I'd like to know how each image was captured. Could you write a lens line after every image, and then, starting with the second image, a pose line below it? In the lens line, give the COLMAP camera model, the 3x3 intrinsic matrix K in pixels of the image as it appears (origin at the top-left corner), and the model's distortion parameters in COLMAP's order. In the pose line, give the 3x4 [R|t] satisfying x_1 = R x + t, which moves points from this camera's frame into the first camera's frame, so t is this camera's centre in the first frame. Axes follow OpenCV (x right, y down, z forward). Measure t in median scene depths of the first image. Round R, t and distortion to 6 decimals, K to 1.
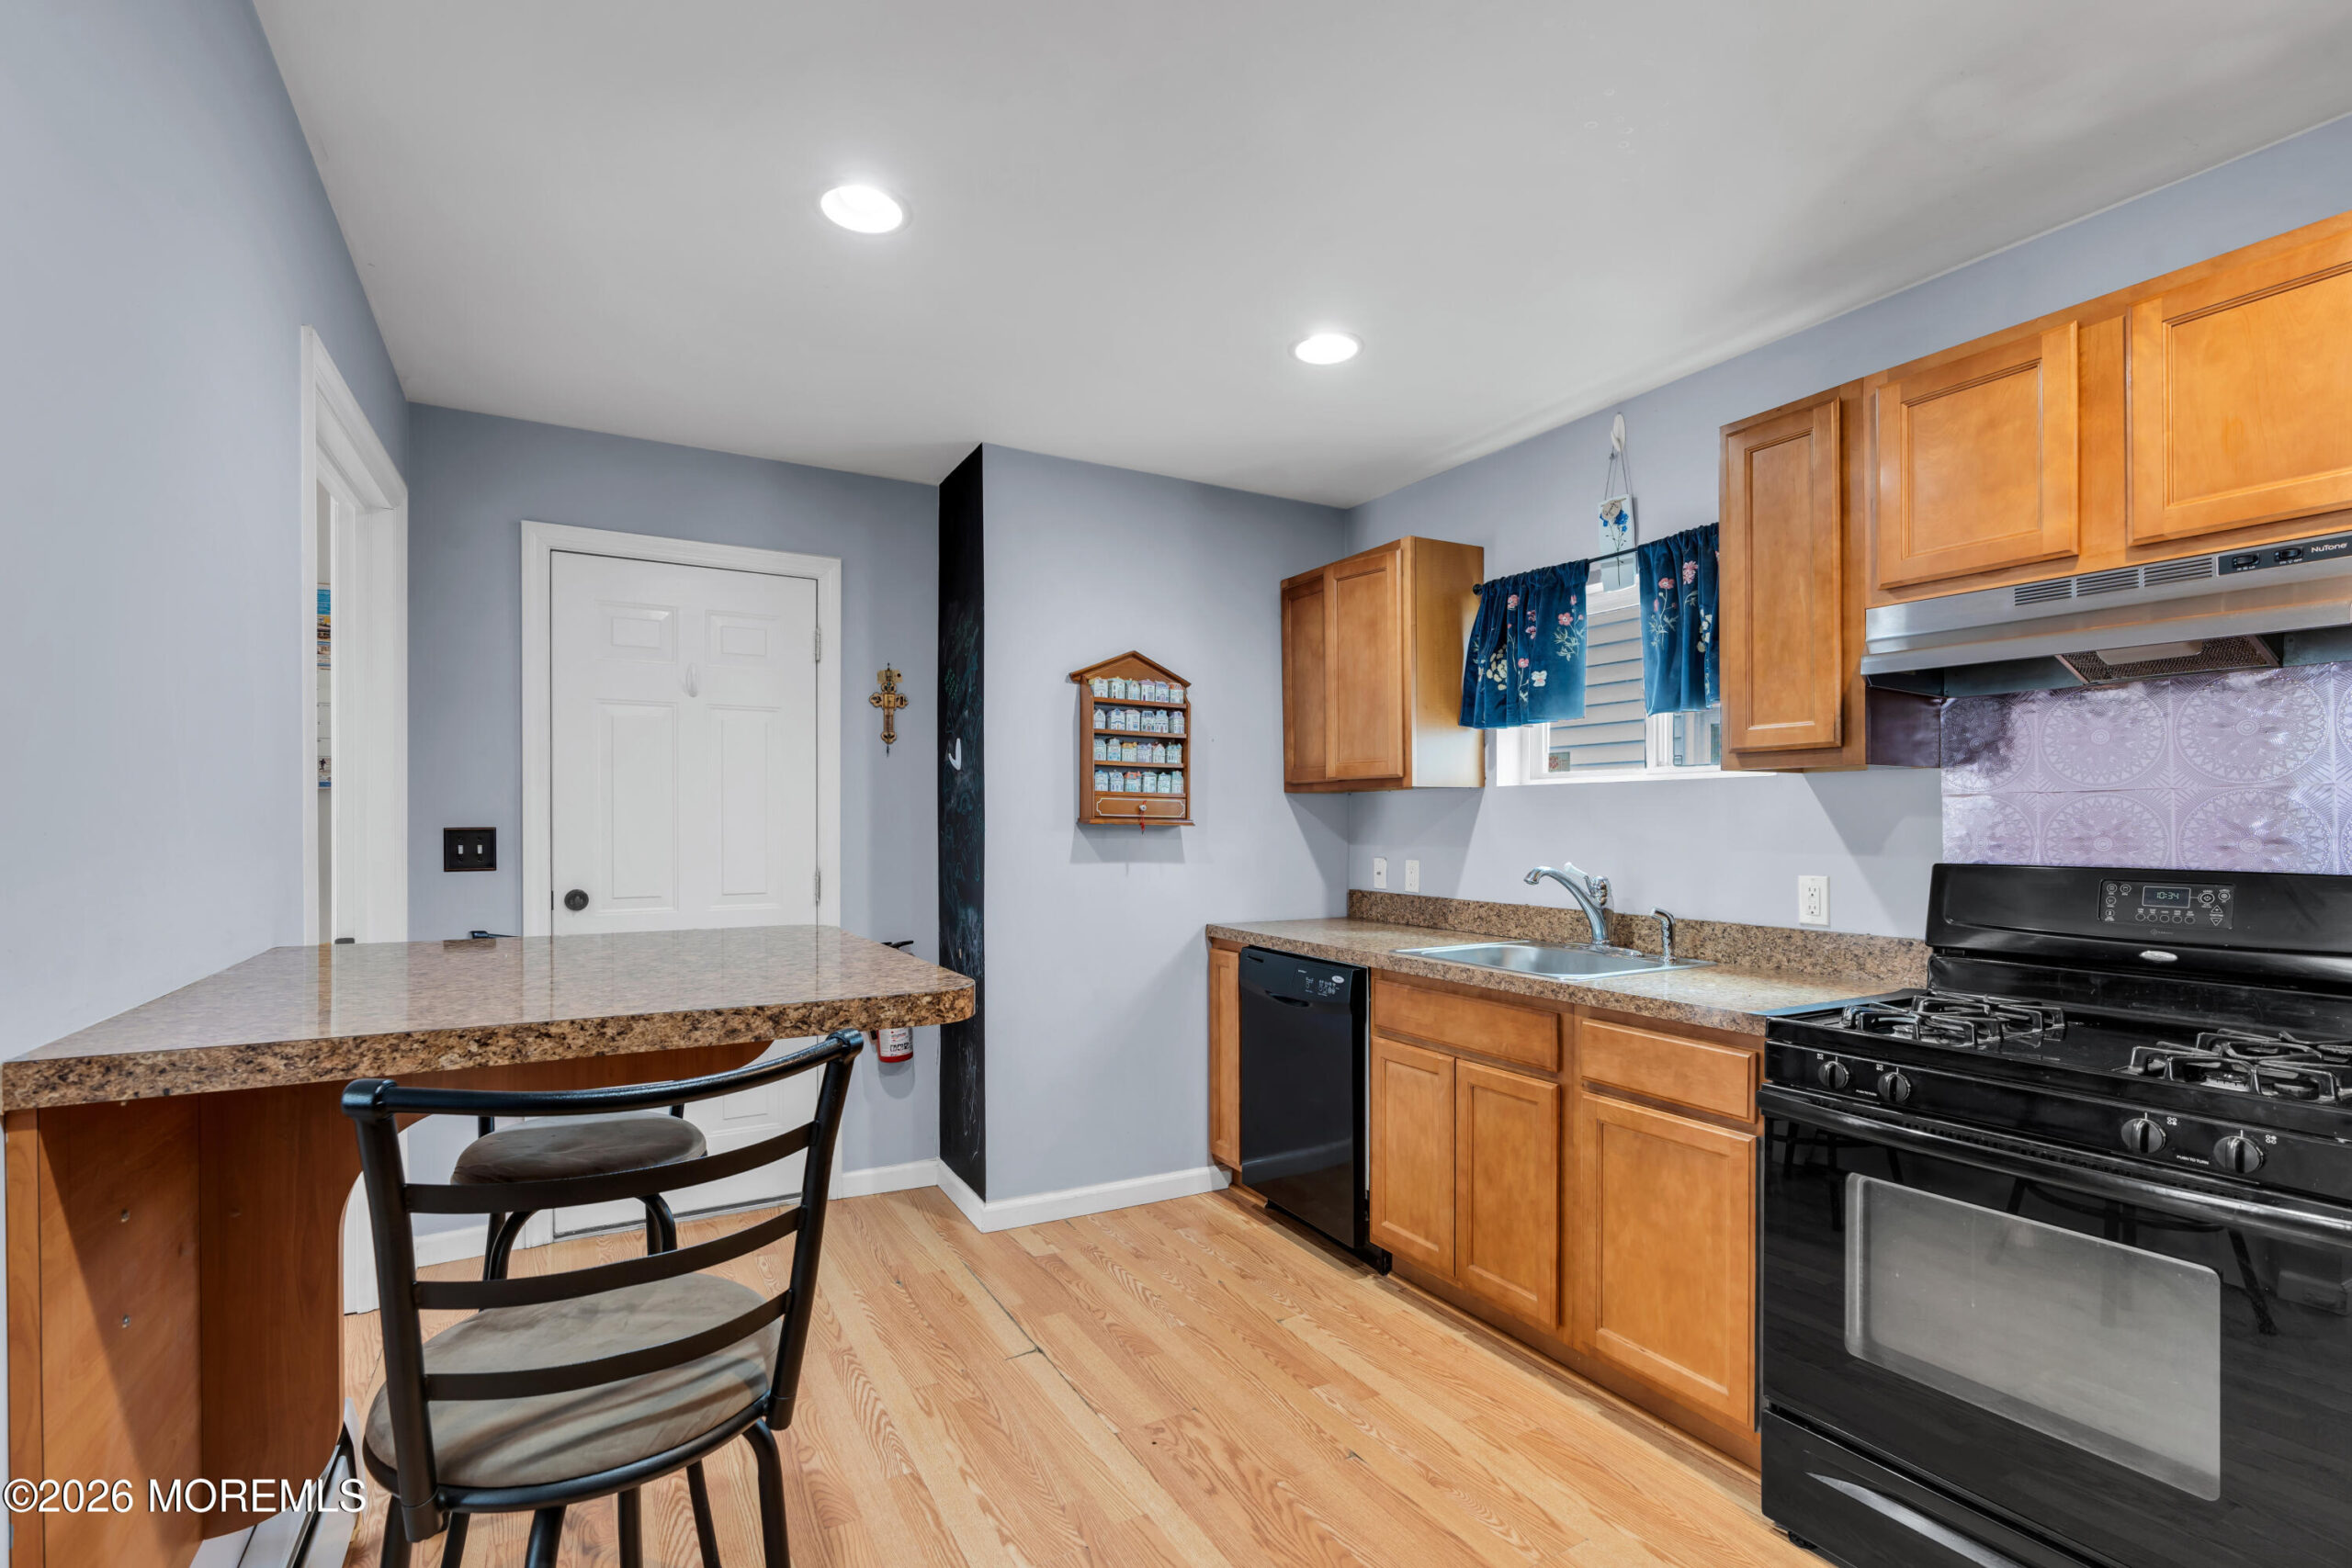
lens RADIAL K [[1049.1, 0, 1171.5], [0, 1049.1, 815.1], [0, 0, 1]] dist [-0.004026, 0.000507]
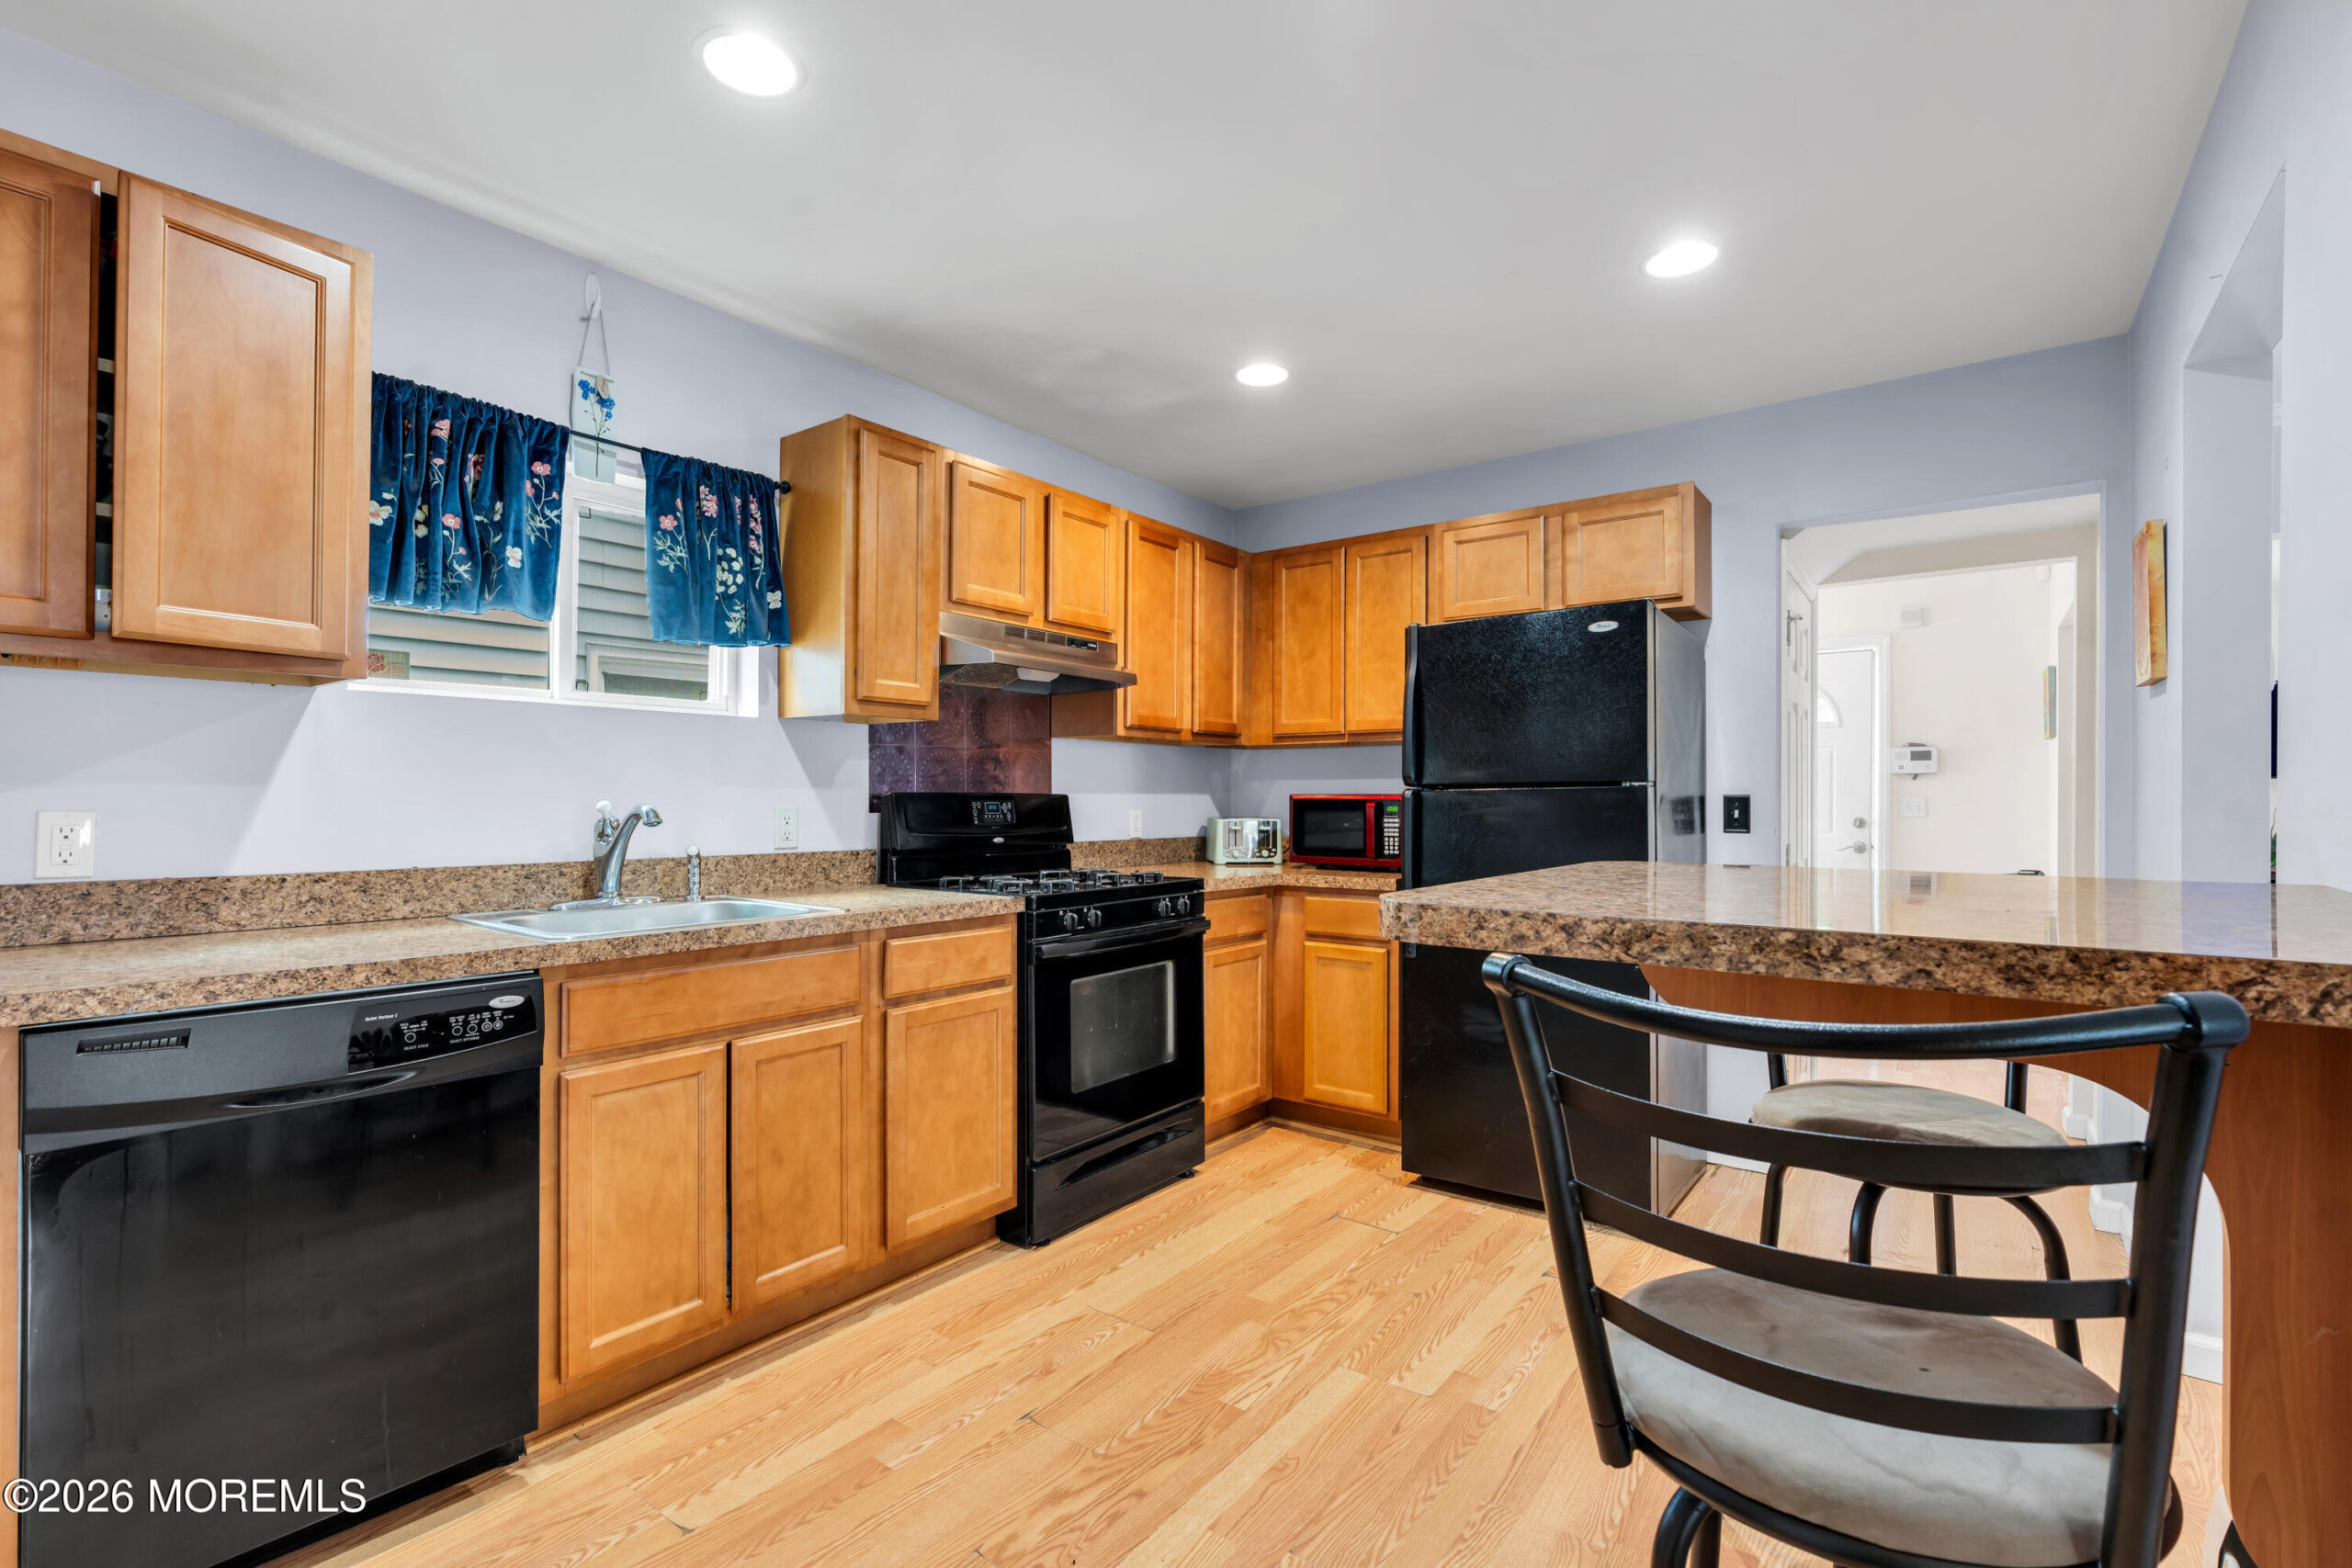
lens RADIAL K [[1037.9, 0, 1176.0], [0, 1037.9, 784.0], [0, 0, 1]] dist [-0.002712, -0.000211]
pose [[-0.386107, 0.010734, 0.922392, -0.637043], [-0.012016, 0.999789, -0.016664, 0.047664], [-0.922376, -0.017517, -0.385896, 1.065934]]
